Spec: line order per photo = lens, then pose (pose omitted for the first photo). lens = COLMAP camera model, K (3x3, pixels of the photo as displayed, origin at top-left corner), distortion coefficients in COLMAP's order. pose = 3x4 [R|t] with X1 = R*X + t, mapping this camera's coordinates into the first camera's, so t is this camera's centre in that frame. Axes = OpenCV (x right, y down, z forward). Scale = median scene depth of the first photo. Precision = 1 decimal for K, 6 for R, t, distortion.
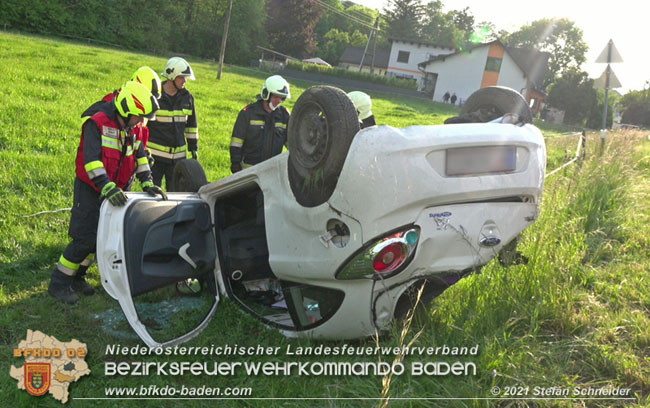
lens RADIAL K [[667.1, 0, 262.7], [0, 667.1, 201.8], [0, 0, 1]] dist [-0.003871, -0.000185]
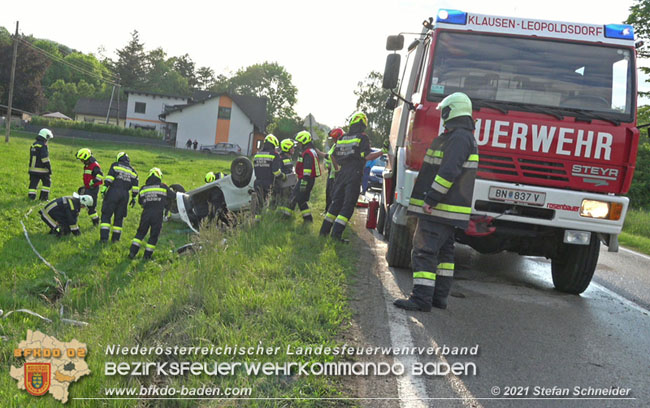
lens RADIAL K [[862.5, 0, 325.0], [0, 862.5, 204.0], [0, 0, 1]] dist [0.010319, -0.007522]
pose [[0.888113, -0.089309, 0.450865, -0.164909], [0.124352, 0.991045, -0.048639, 0.037764], [-0.442484, 0.099263, 0.891266, -0.344081]]
